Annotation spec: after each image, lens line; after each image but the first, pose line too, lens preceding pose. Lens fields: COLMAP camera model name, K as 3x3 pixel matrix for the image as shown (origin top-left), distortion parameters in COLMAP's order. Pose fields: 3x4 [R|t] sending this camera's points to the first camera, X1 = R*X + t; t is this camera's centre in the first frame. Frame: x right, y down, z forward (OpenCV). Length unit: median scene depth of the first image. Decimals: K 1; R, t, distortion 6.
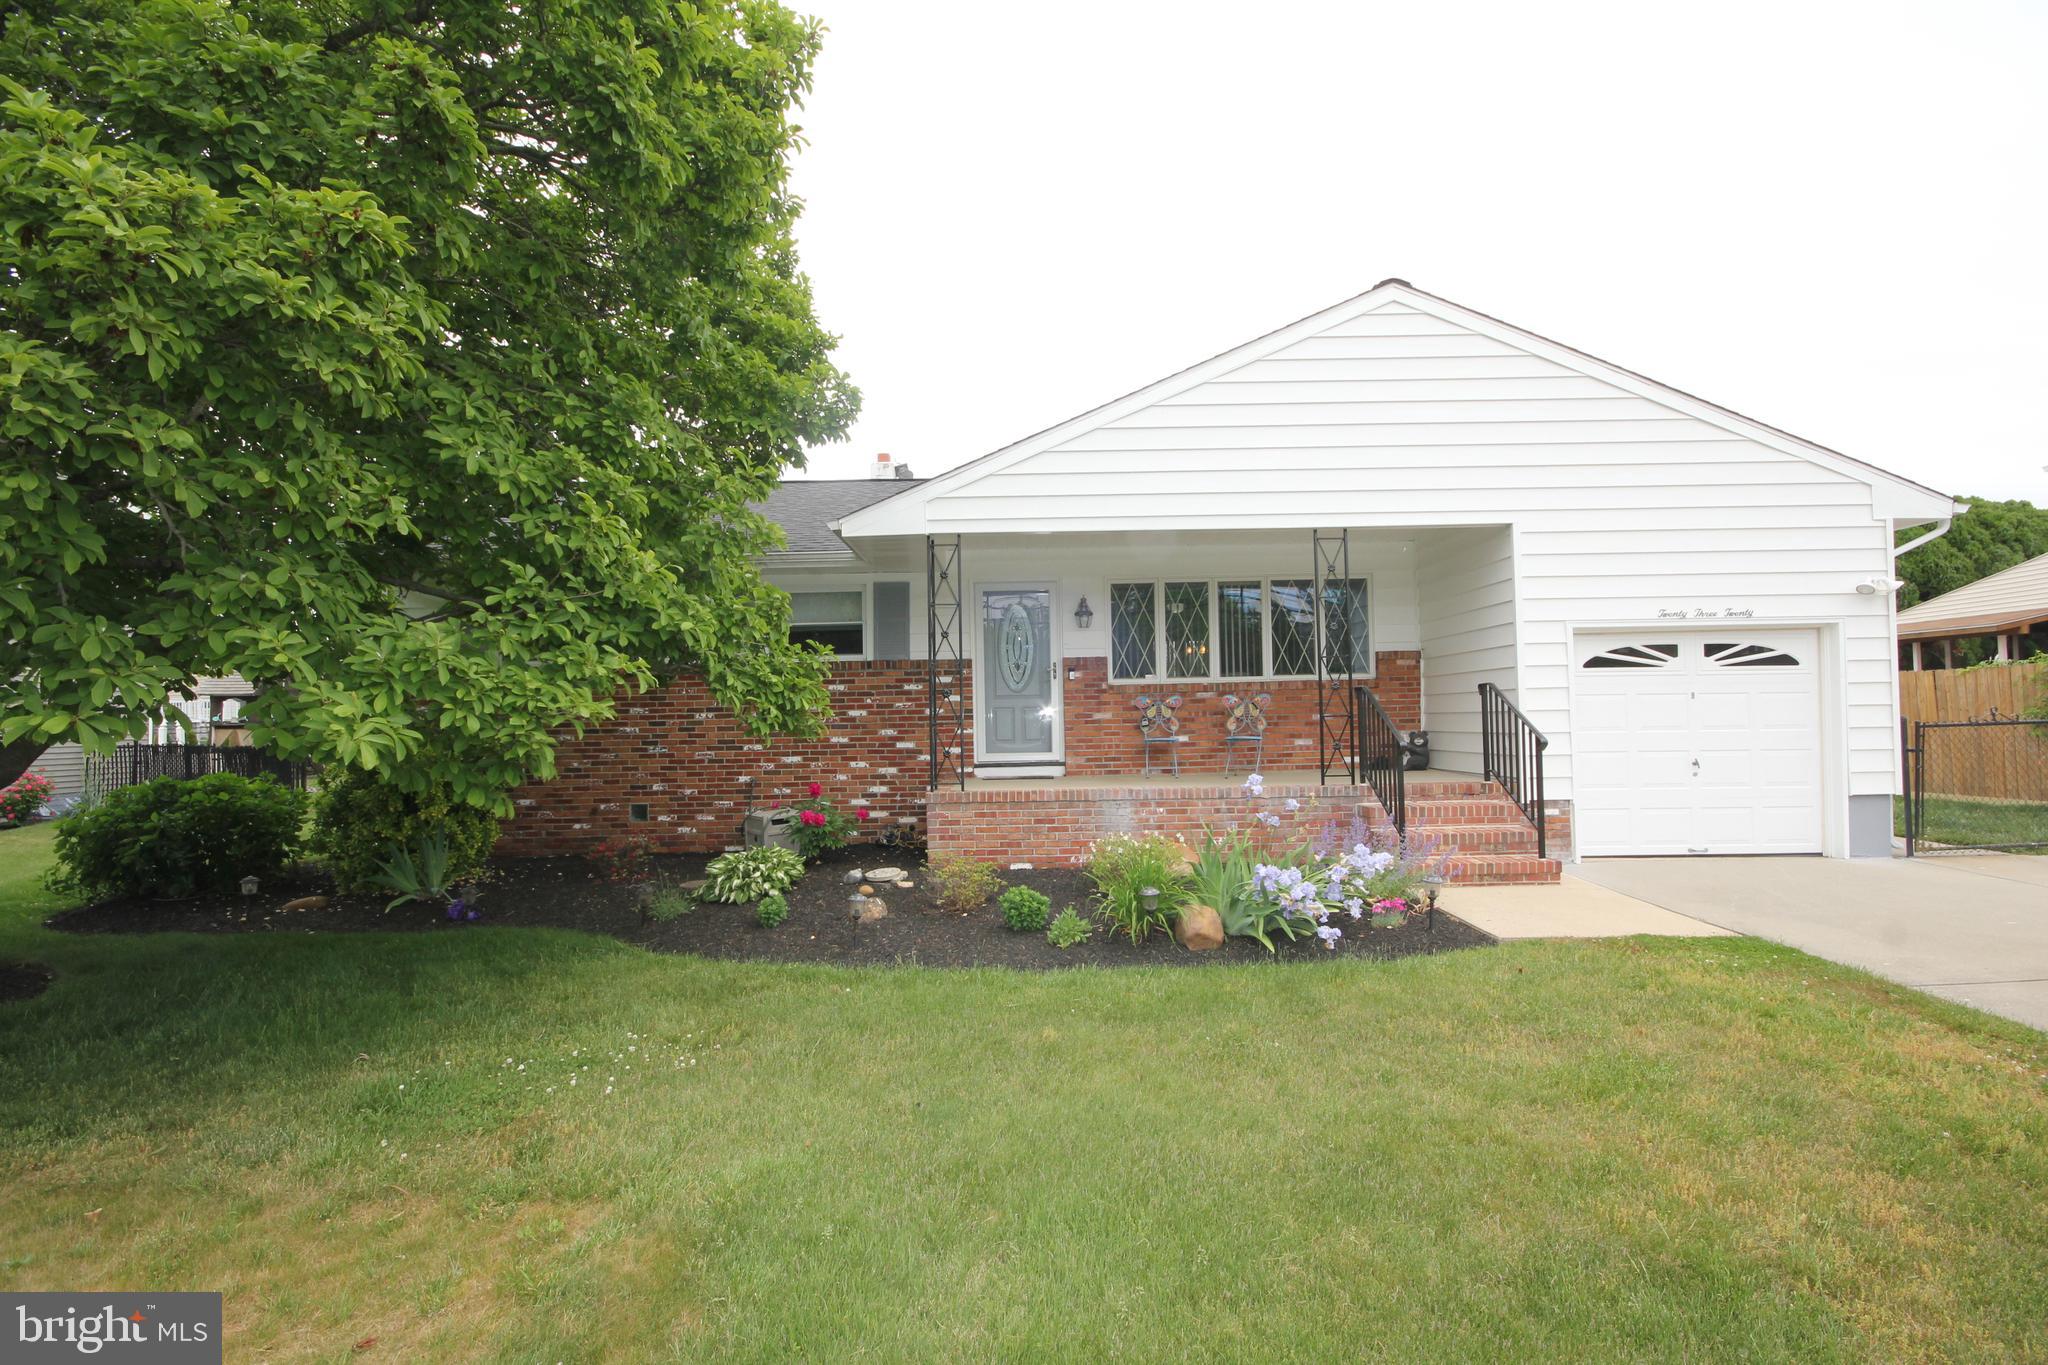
lens RADIAL K [[944.6, 0, 1025.4], [0, 944.6, 694.2], [0, 0, 1]] dist [-0.019496, -0.000114]
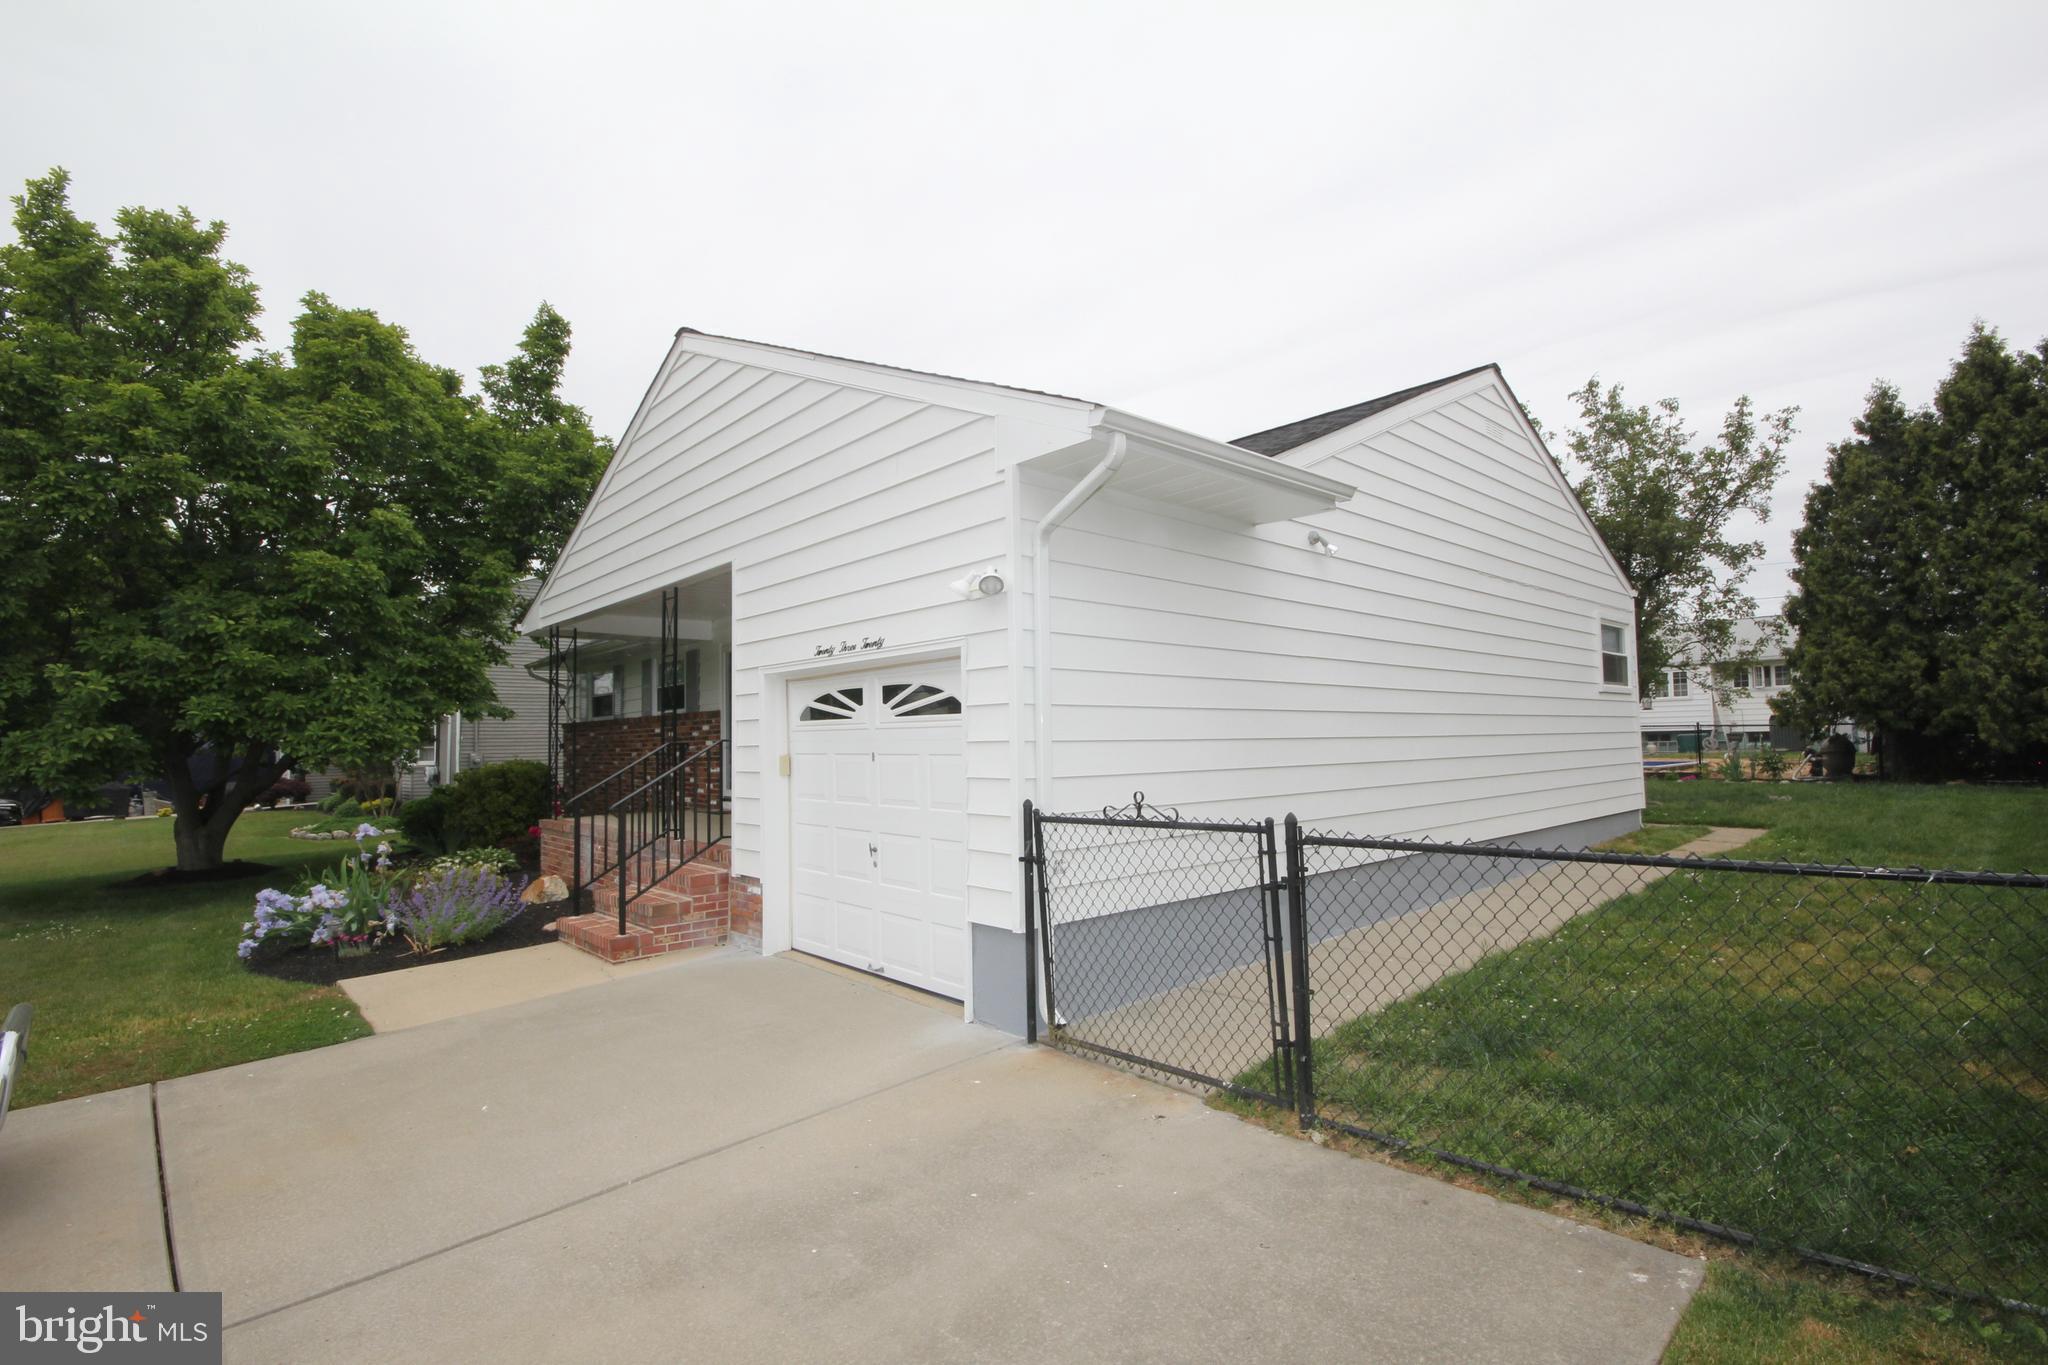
lens RADIAL K [[944.6, 0, 1025.4], [0, 944.6, 694.2], [0, 0, 1]] dist [-0.019496, -0.000114]
pose [[0.675114, -0.035447, -0.736861, 1.366780], [0.037449, 0.999204, -0.013756, -0.033681], [0.736762, -0.018308, 0.675904, 0.595977]]
